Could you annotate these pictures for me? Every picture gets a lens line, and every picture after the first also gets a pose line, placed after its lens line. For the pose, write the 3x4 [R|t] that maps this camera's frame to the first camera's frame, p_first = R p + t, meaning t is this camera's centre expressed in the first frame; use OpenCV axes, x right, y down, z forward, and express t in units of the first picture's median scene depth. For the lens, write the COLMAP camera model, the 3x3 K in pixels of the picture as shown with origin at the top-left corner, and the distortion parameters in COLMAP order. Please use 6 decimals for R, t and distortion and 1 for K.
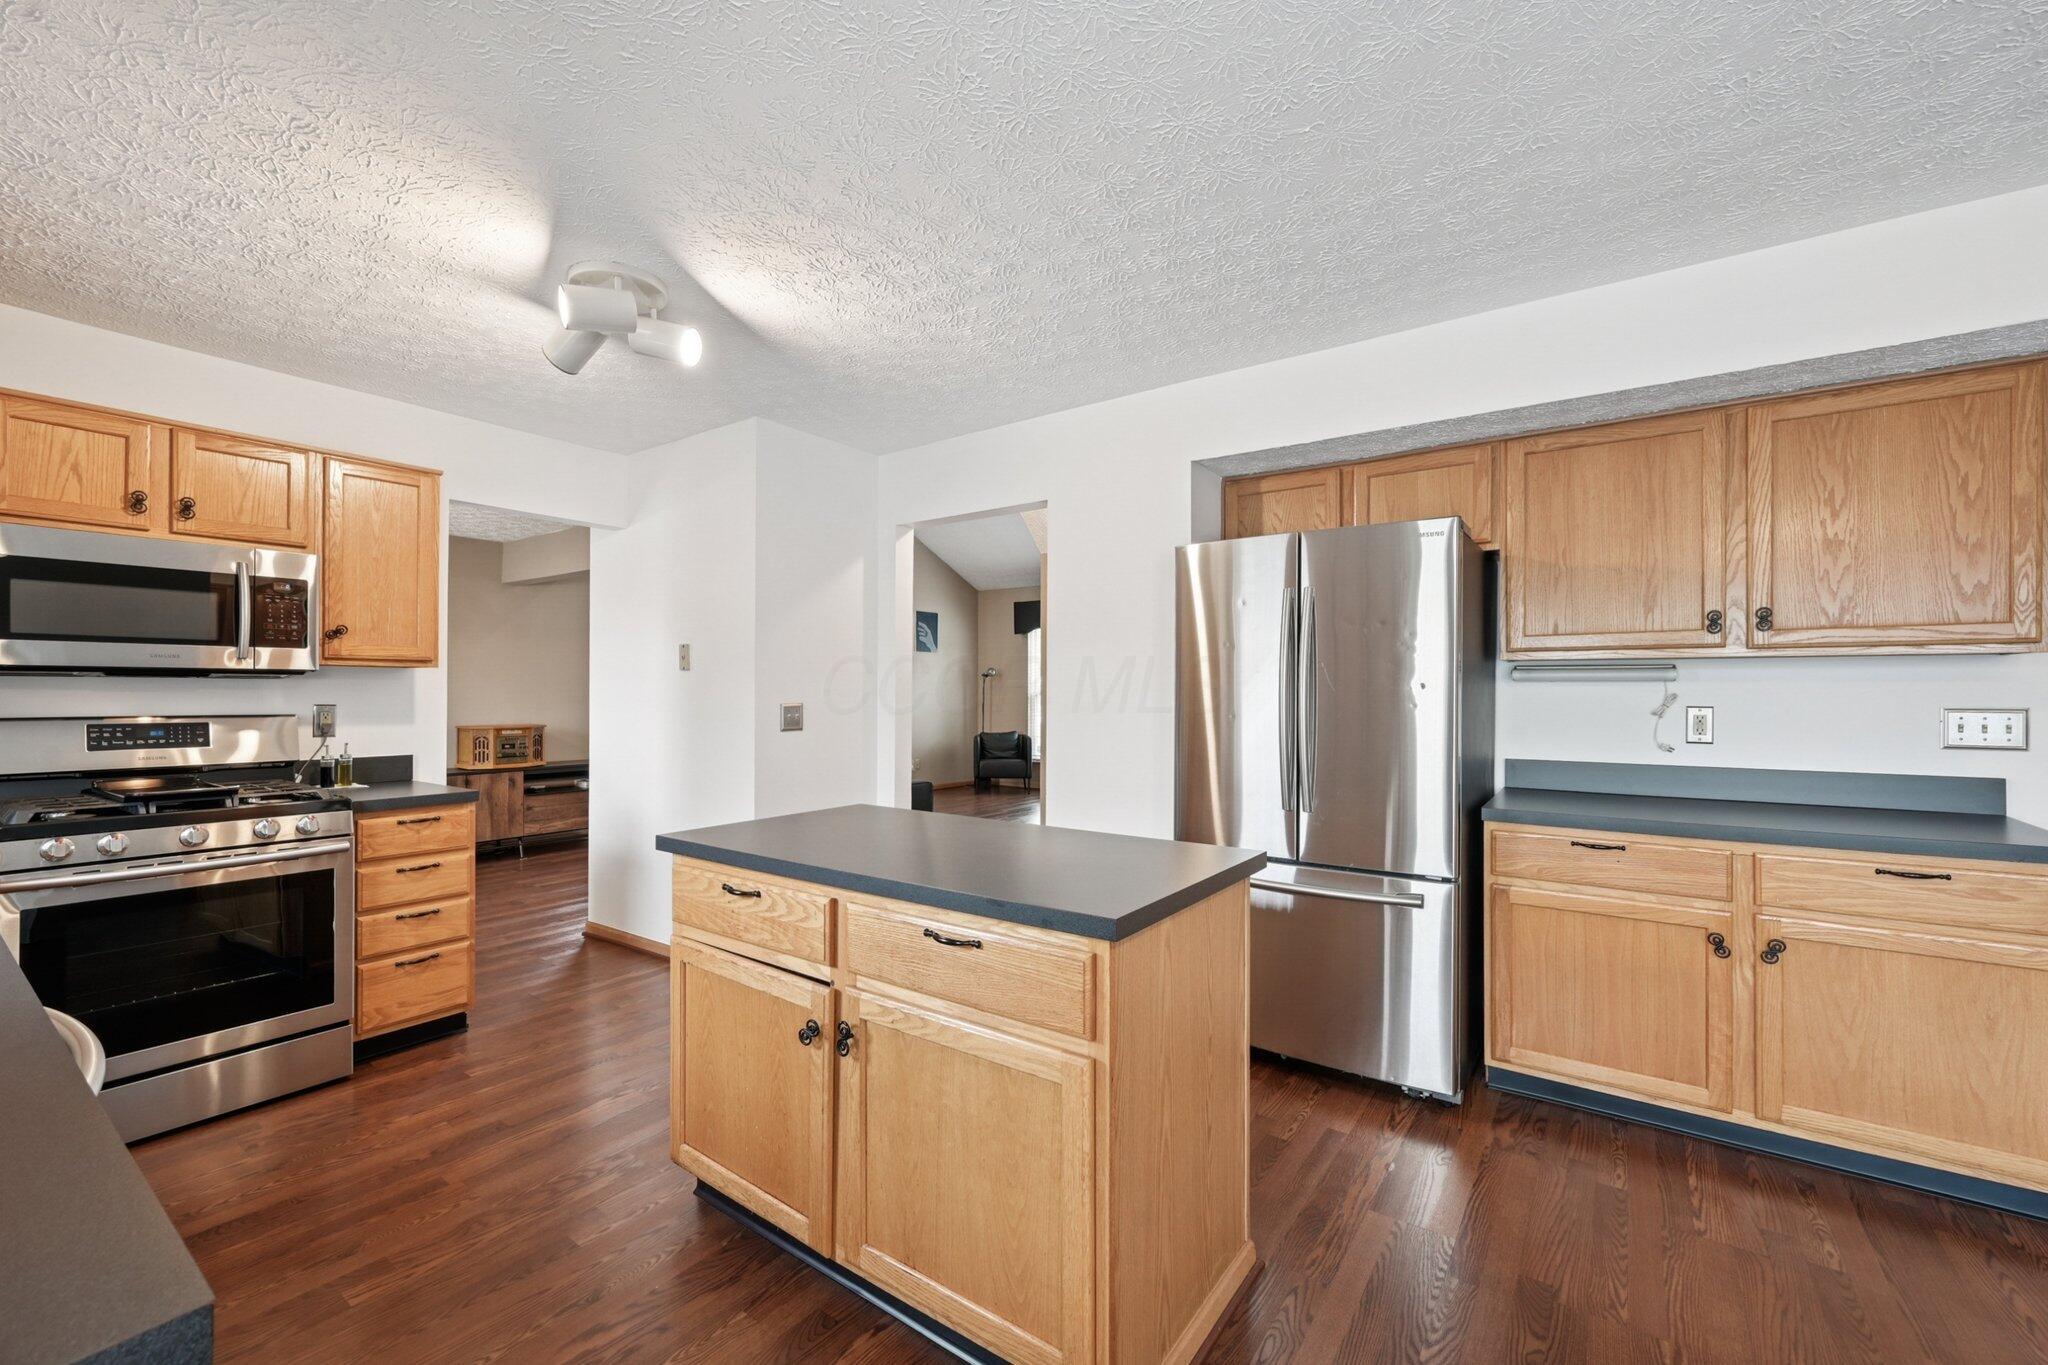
lens RADIAL K [[835.3, 0, 1012.0], [0, 835.3, 707.0], [0, 0, 1]] dist [0.000711, -0.000093]
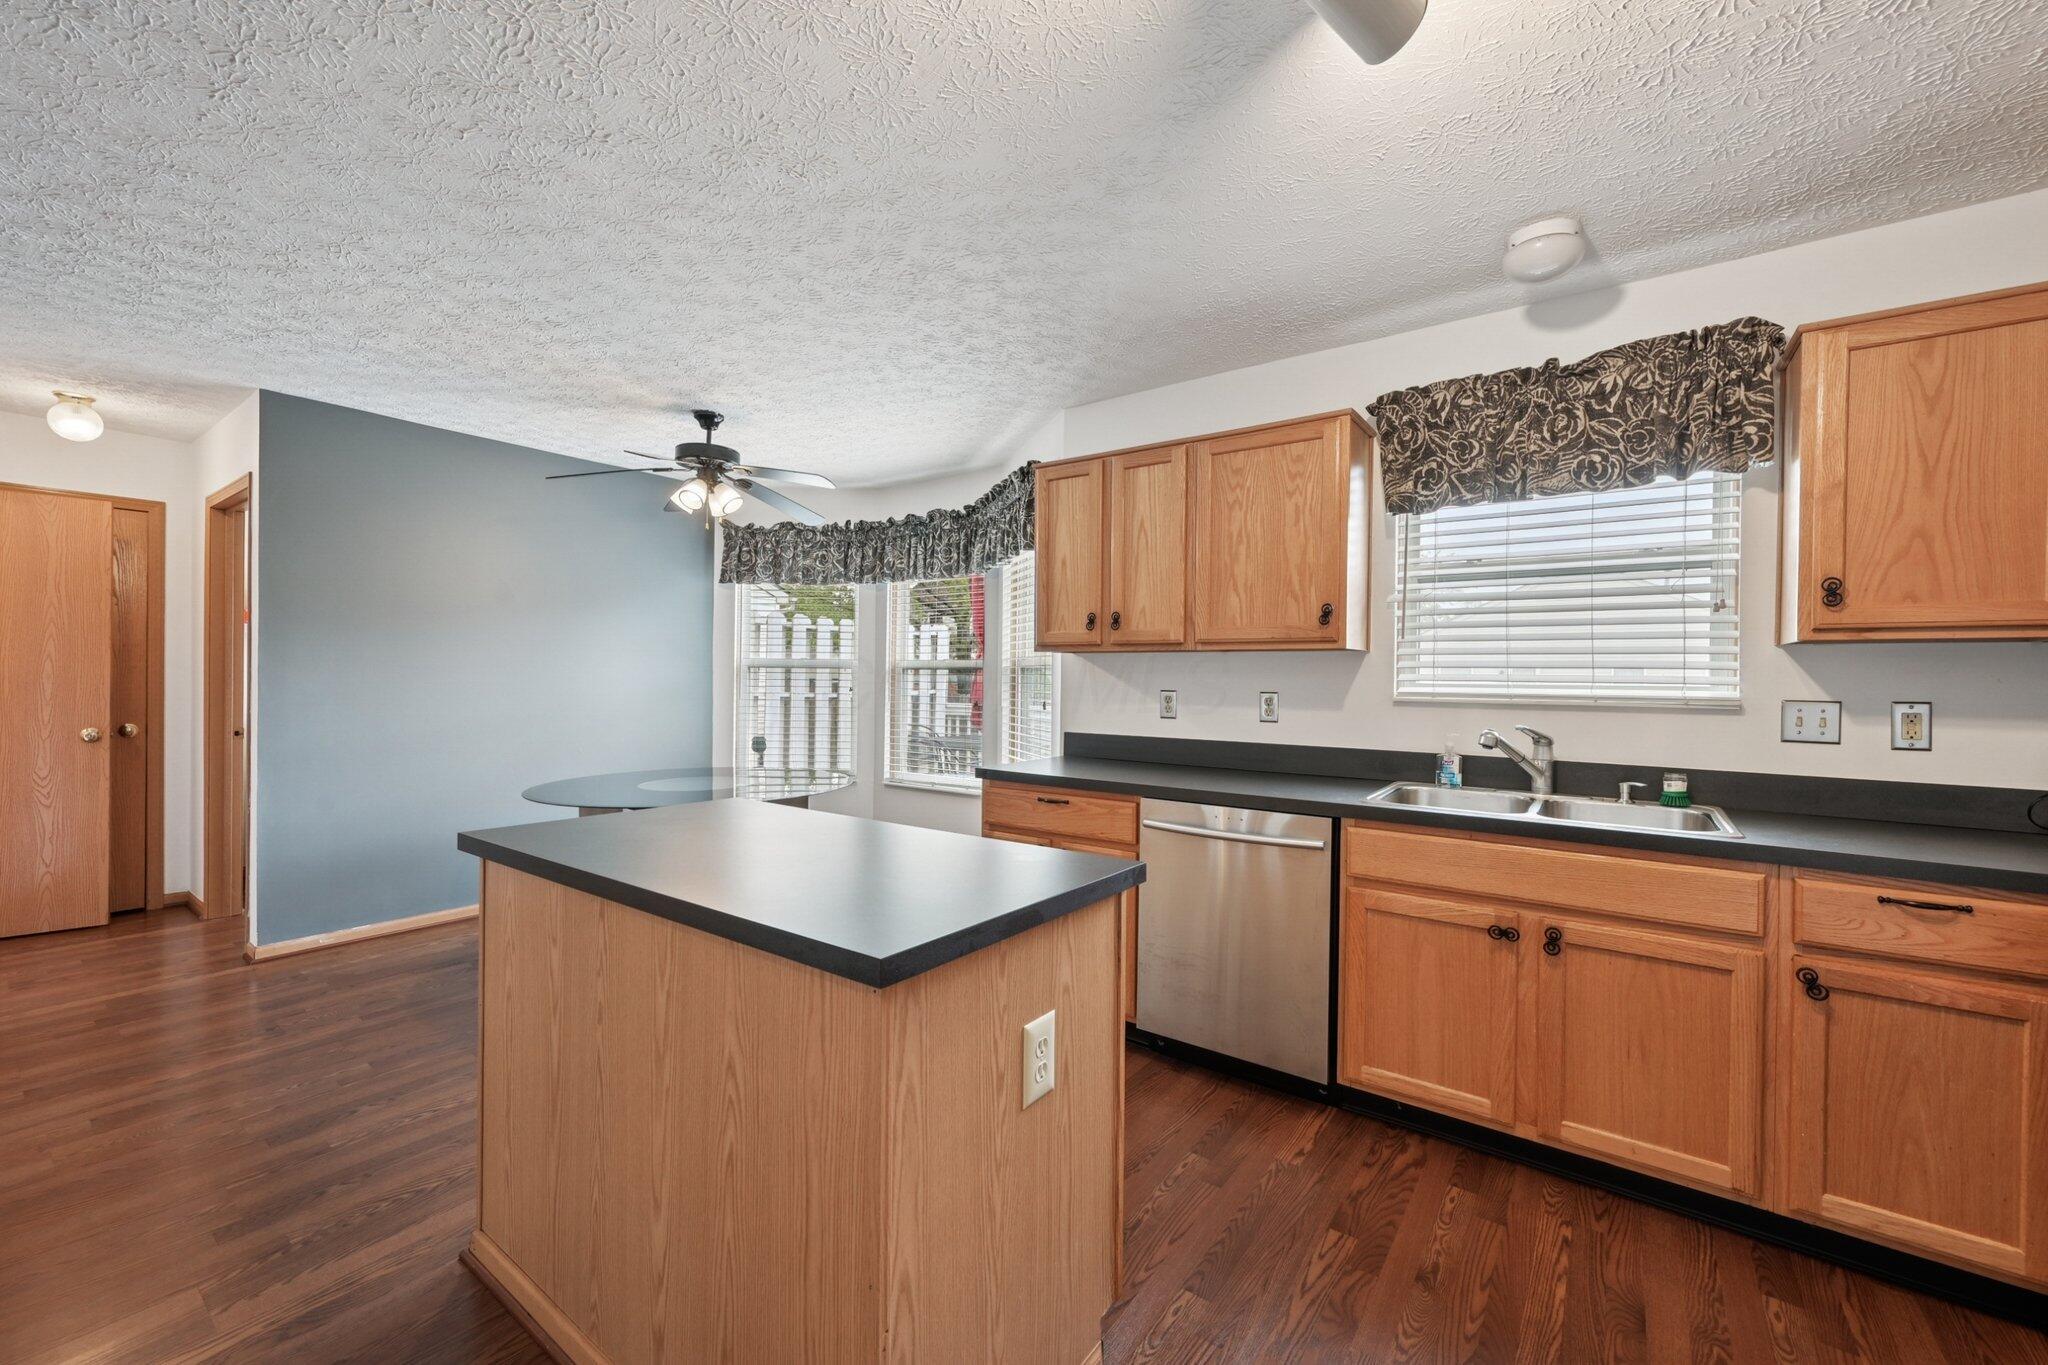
lens RADIAL K [[812.2, 0, 1019.7], [0, 812.2, 679.1], [0, 0, 1]] dist [0.001360, 0.000020]
pose [[-0.999893, -0.012905, 0.006856, -0.239244], [-0.012796, 0.999796, 0.015630, -0.019742], [-0.007056, 0.015541, -0.999854, 1.341906]]
